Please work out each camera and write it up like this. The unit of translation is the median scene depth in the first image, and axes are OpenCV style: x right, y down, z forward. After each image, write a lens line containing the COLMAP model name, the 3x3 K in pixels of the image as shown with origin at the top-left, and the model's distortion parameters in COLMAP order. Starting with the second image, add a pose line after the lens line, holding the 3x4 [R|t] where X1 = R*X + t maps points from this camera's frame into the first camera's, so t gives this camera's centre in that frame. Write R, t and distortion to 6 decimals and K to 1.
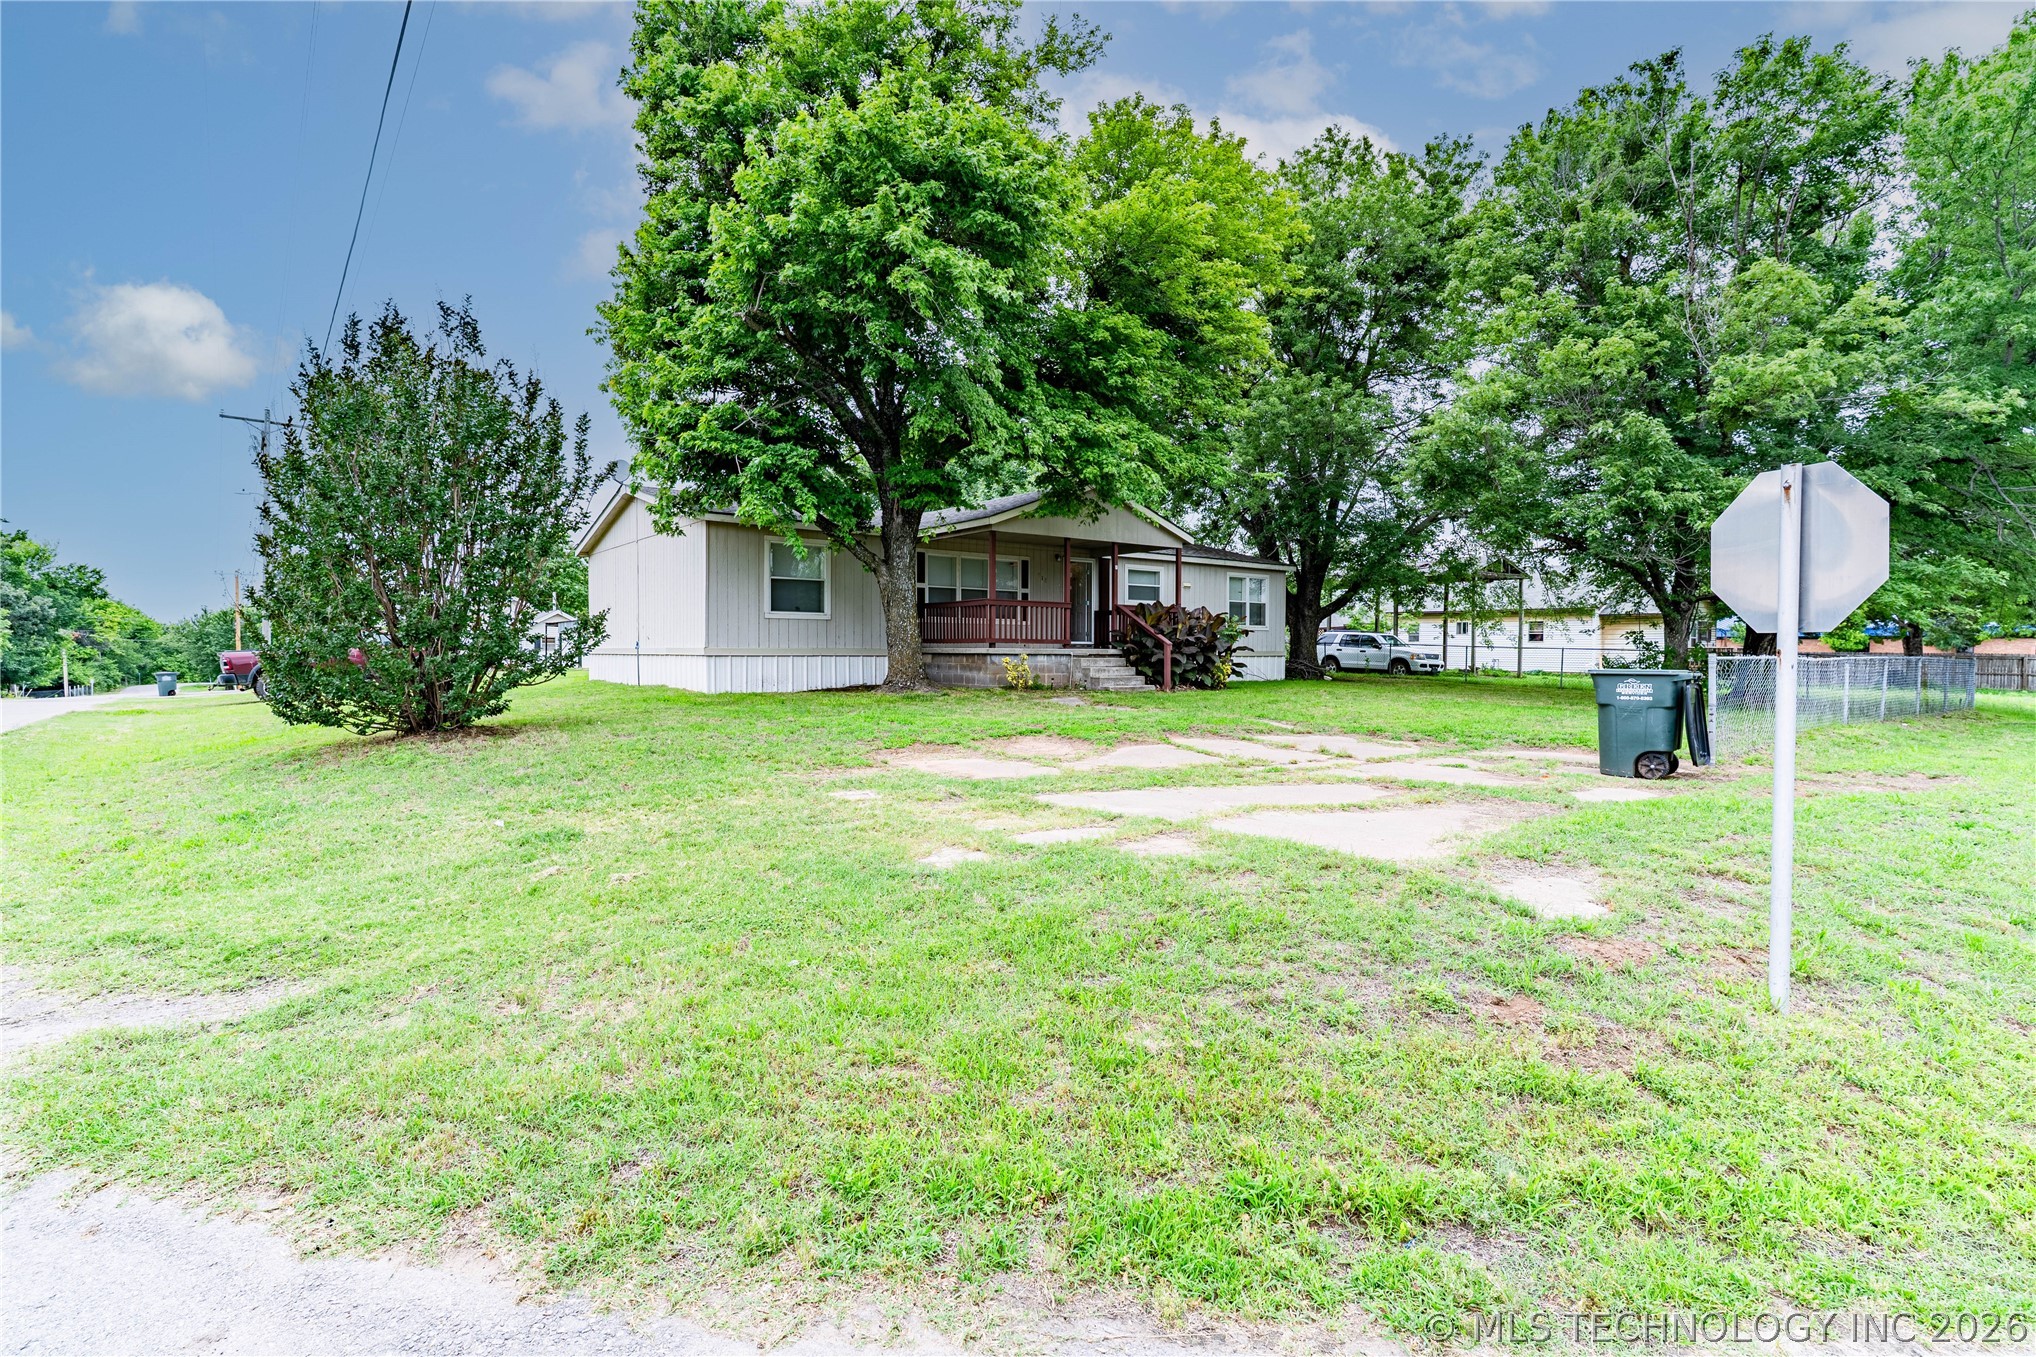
lens RADIAL K [[964.6, 0, 1017.3], [0, 964.6, 670.5], [0, 0, 1]] dist [-0.000299, 0.002046]
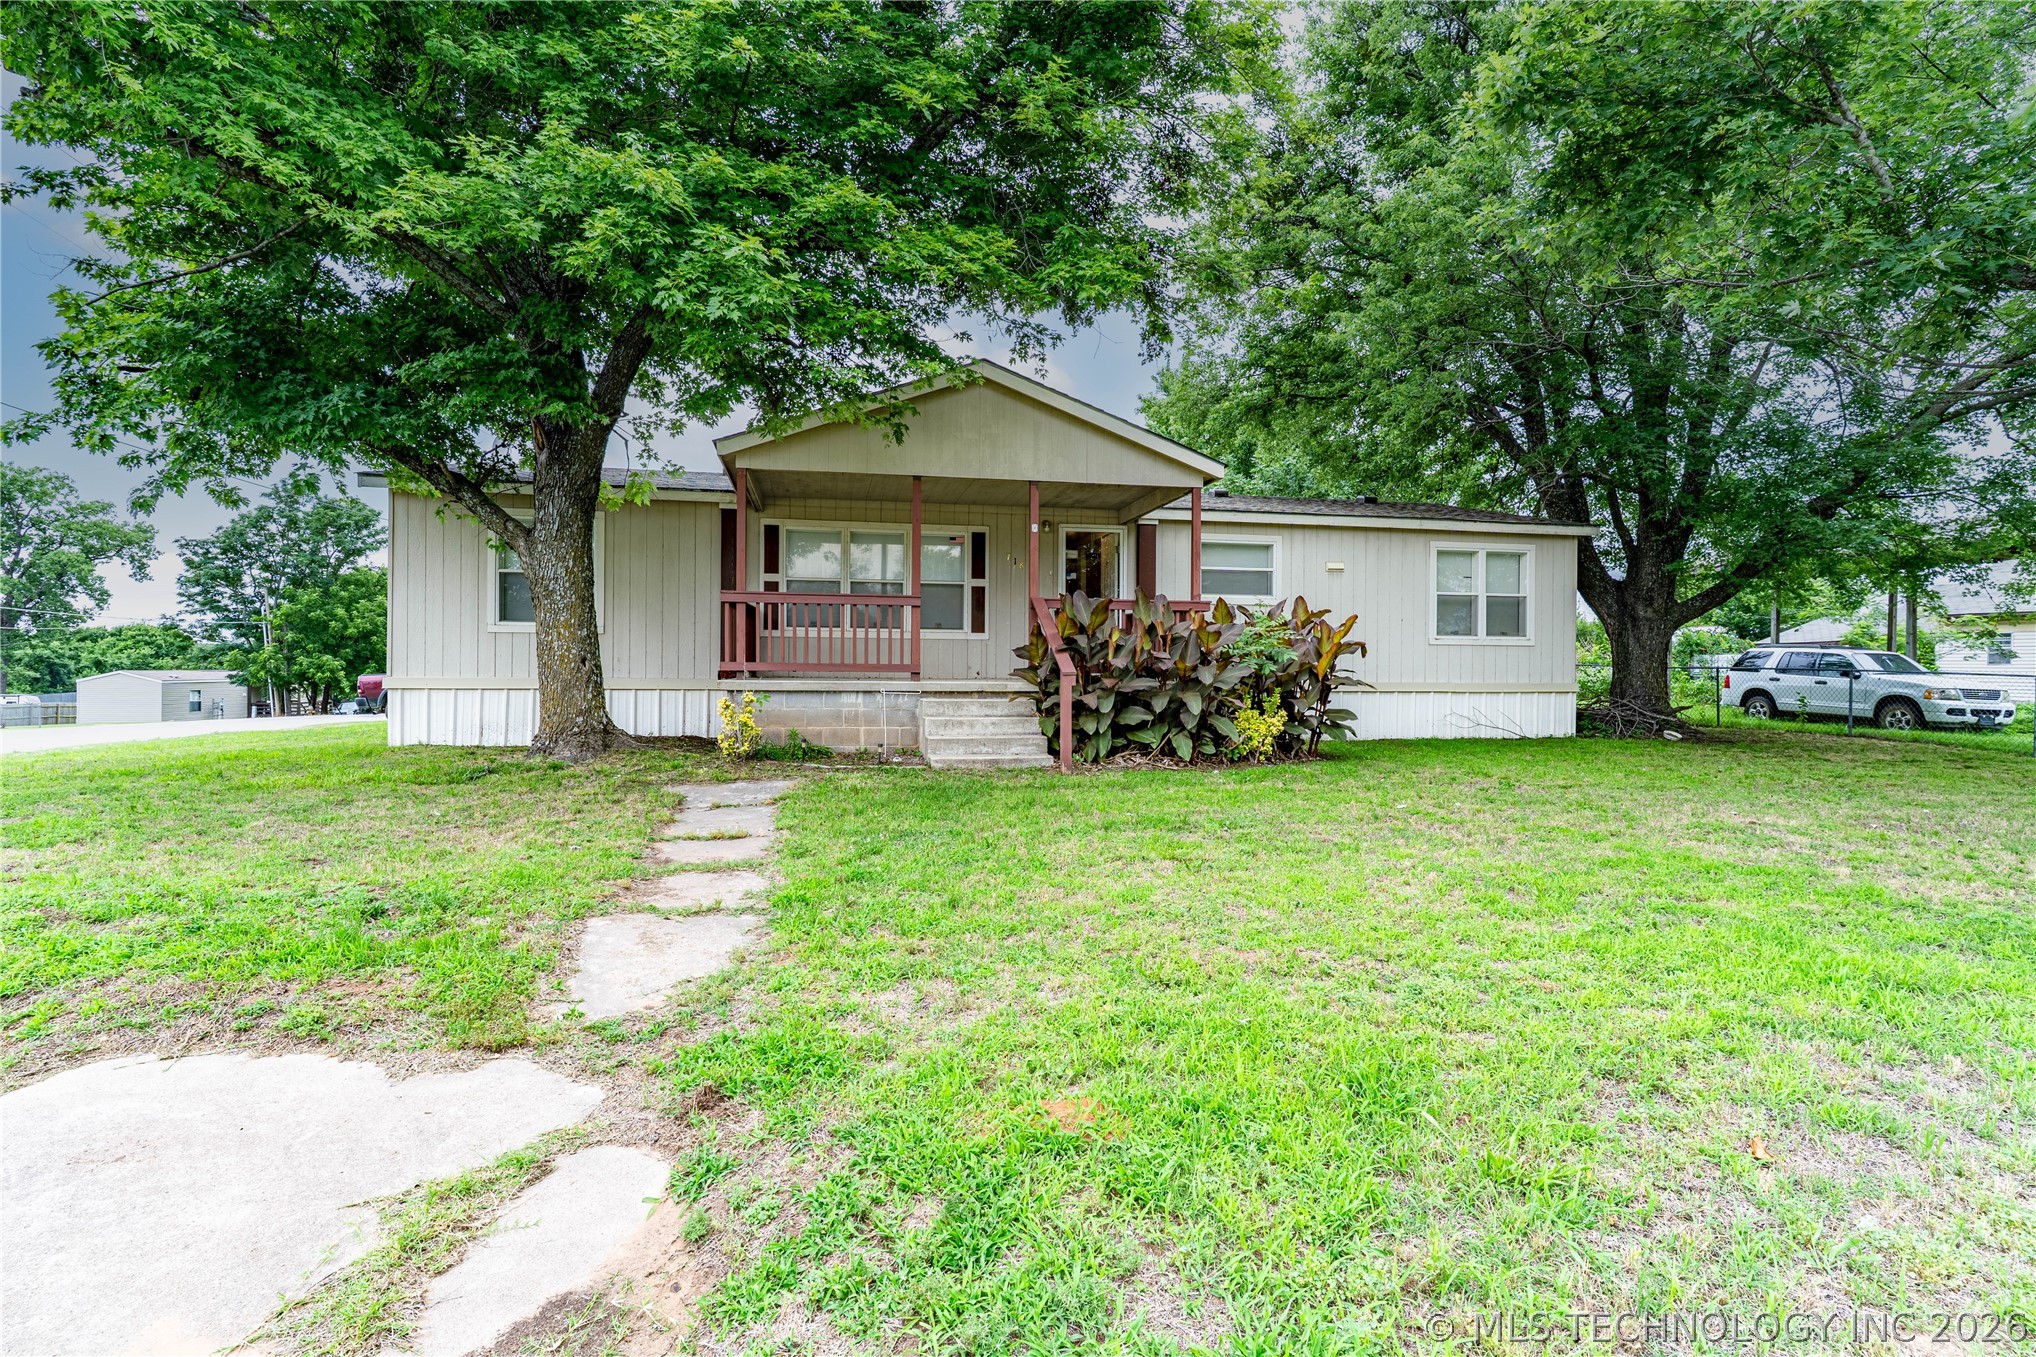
lens RADIAL K [[964.6, 0, 1018.5], [0, 964.6, 679.5], [0, 0, 1]] dist [-0.000299, 0.002046]
pose [[0.894756, 0.004836, -0.446528, 0.235071], [-0.011747, 0.999850, -0.012710, -0.011303], [0.446400, 0.016618, 0.894679, 0.367763]]
